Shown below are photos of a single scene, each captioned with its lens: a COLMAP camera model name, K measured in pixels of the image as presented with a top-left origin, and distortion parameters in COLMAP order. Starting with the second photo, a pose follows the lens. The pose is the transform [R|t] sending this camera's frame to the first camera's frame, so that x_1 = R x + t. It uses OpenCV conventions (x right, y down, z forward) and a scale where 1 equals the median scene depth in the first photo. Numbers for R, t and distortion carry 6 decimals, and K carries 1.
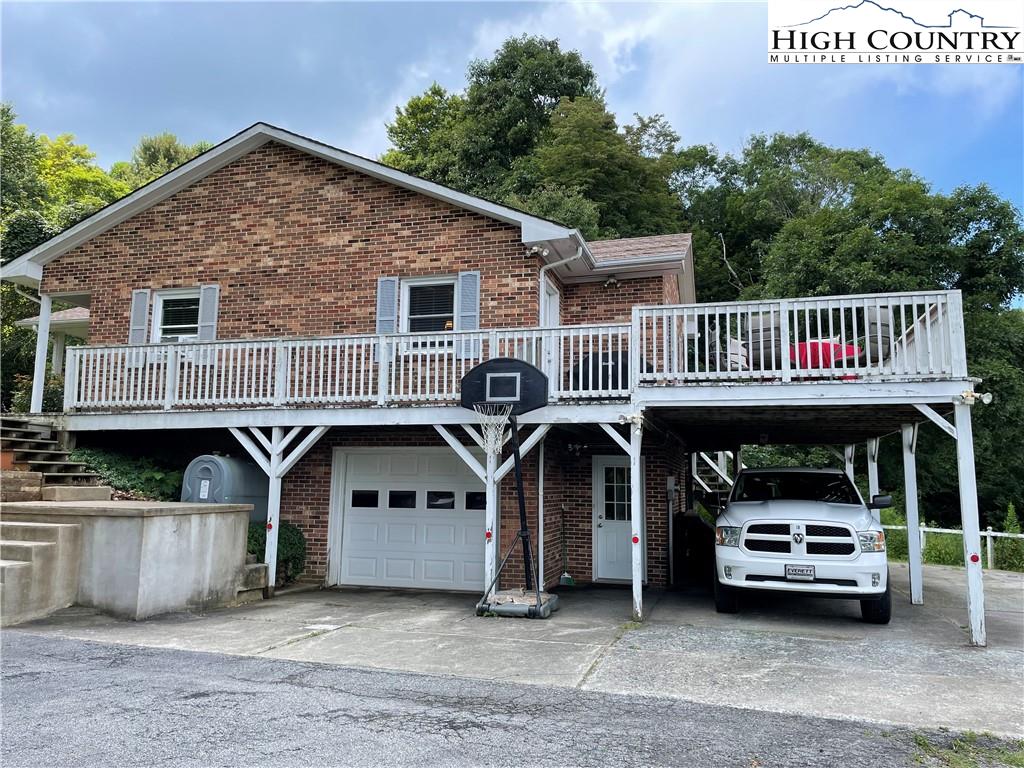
lens RADIAL K [[778.4, 0, 510.9], [0, 778.4, 388.0], [0, 0, 1]] dist [0.069993, -0.077672]
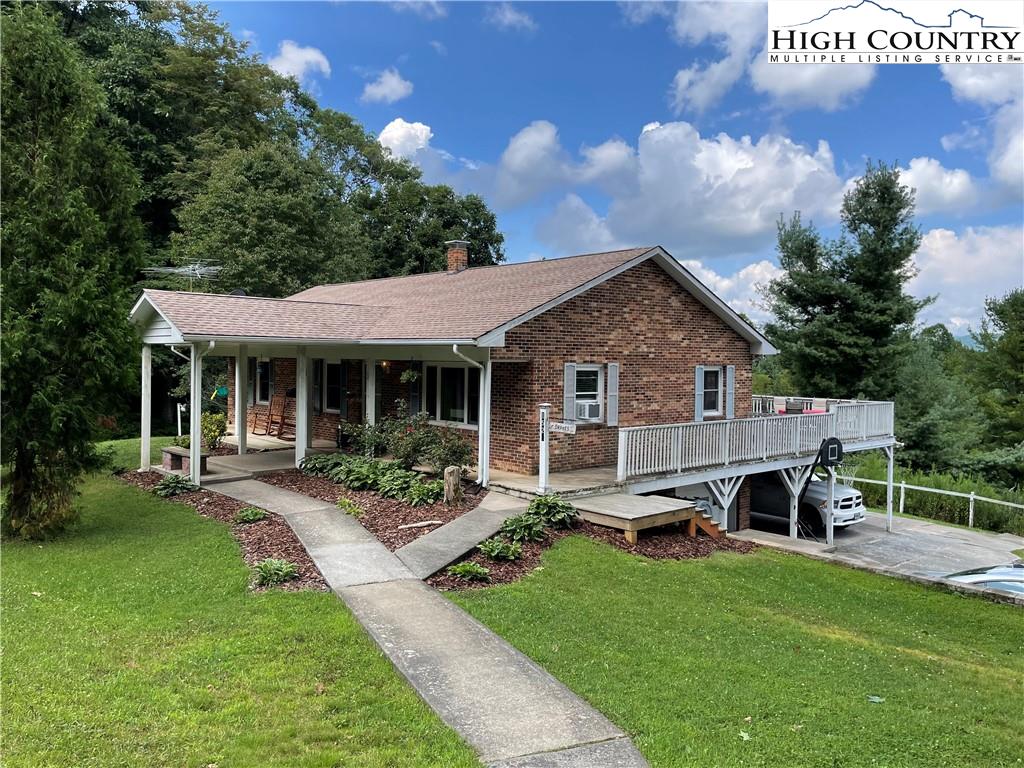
lens RADIAL K [[778.4, 0, 510.9], [0, 778.4, 380.2], [0, 0, 1]] dist [0.069993, -0.077672]
pose [[0.532988, -0.030819, 0.845561, -1.587722], [-0.115907, 0.987256, 0.109044, -0.228282], [-0.838146, -0.156125, 0.522624, 0.480234]]
